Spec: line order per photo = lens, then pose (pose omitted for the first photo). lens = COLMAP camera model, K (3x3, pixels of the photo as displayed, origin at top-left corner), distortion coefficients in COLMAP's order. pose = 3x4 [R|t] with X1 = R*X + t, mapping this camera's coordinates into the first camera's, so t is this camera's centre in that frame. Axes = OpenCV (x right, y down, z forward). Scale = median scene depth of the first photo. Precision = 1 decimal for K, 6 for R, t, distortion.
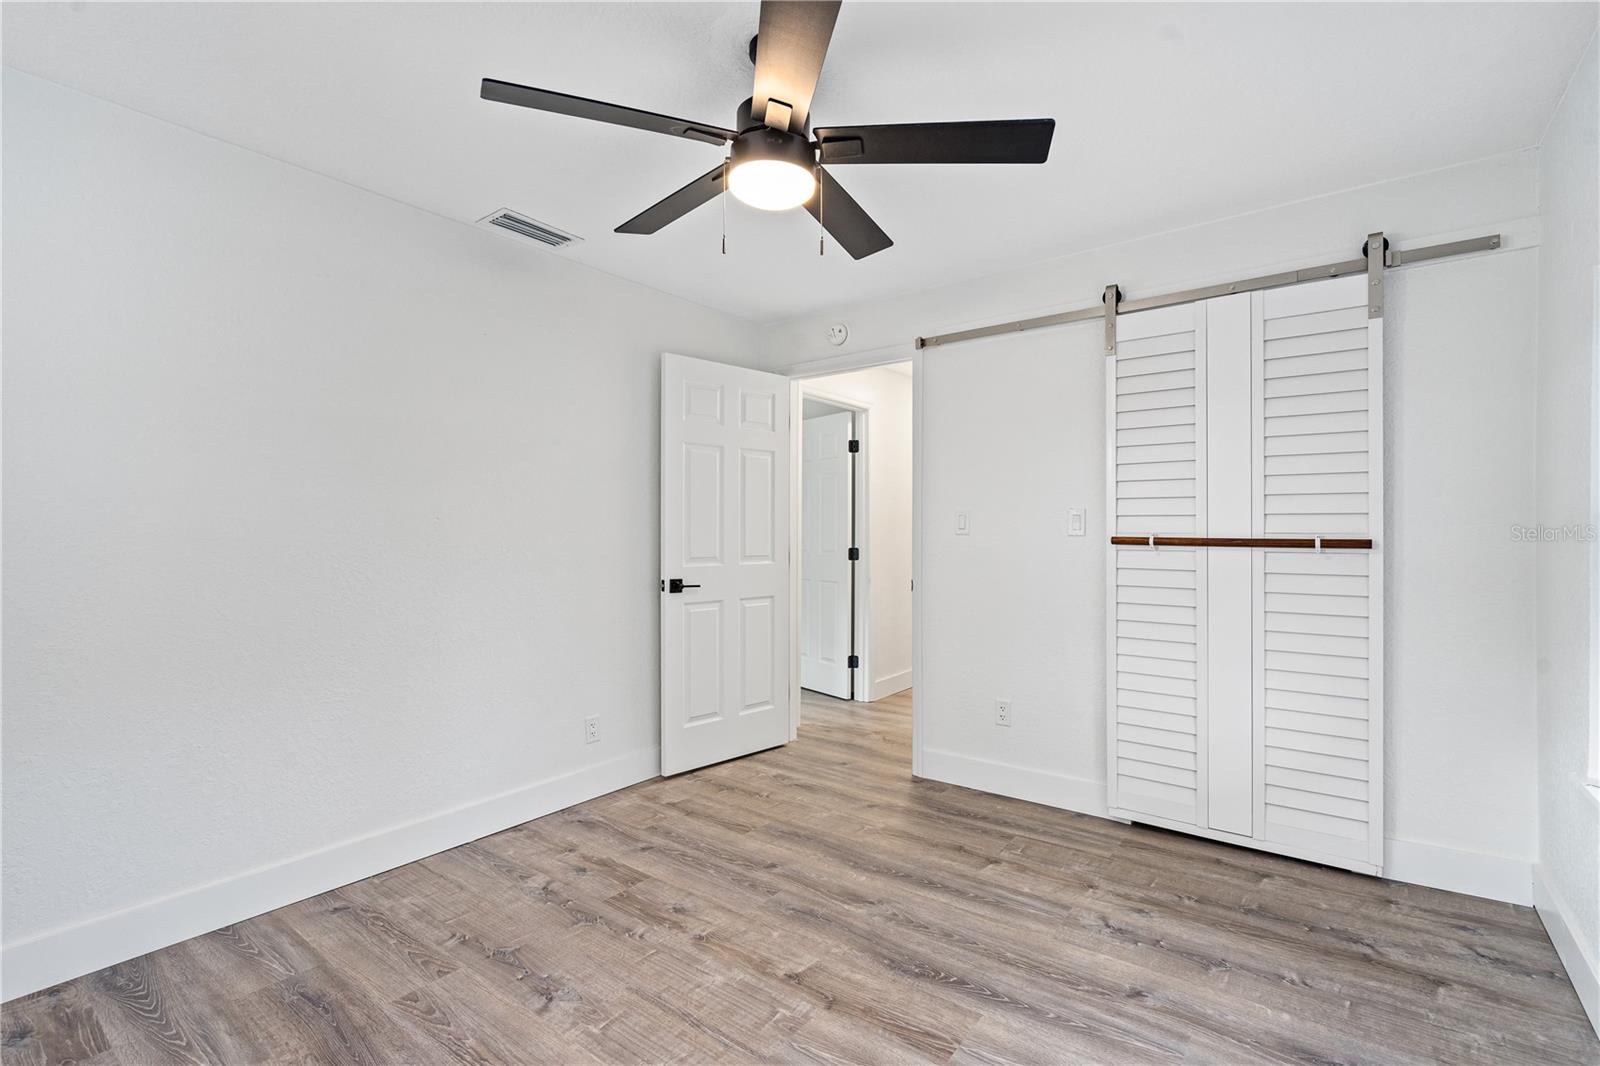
lens RADIAL K [[723.1, 0, 801.7], [0, 723.1, 535.8], [0, 0, 1]] dist [-0.004187, 0.001216]
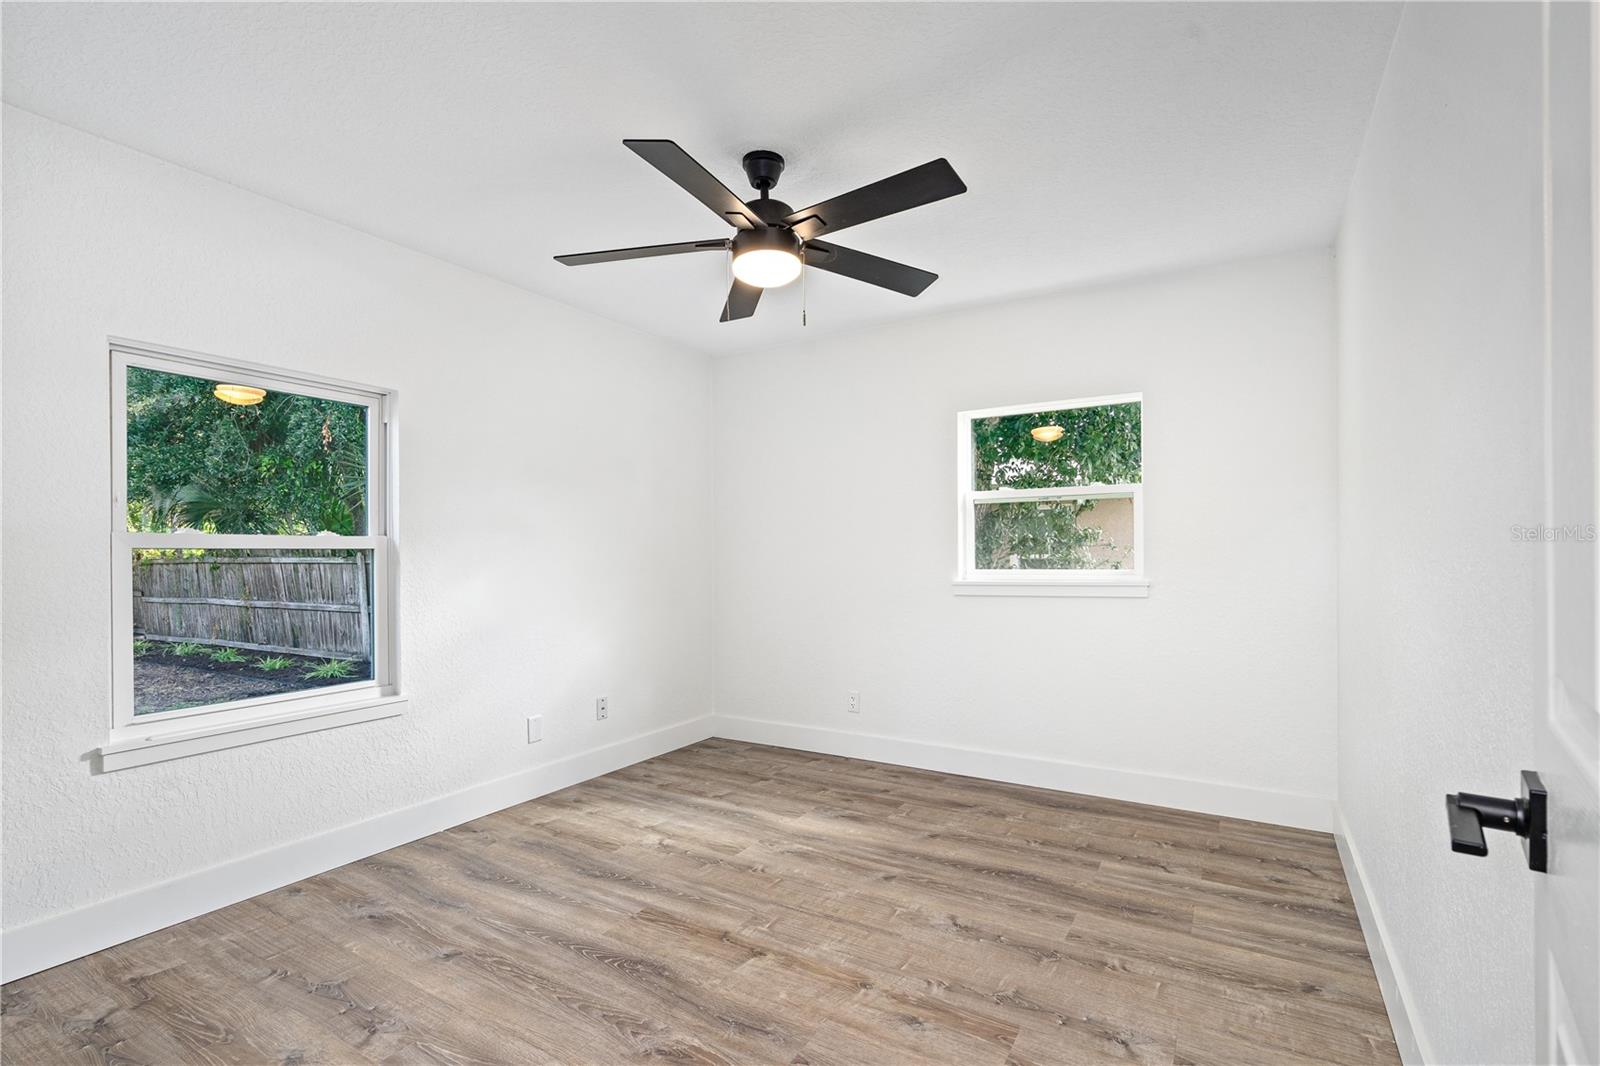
lens RADIAL K [[723.1, 0, 799.3], [0, 723.1, 541.7], [0, 0, 1]] dist [-0.004187, 0.001216]
pose [[-0.994369, 0.006898, -0.105745, 0.035096], [0.007829, 0.999934, -0.008388, 0.003234], [0.105681, -0.009169, -0.994358, 1.979321]]
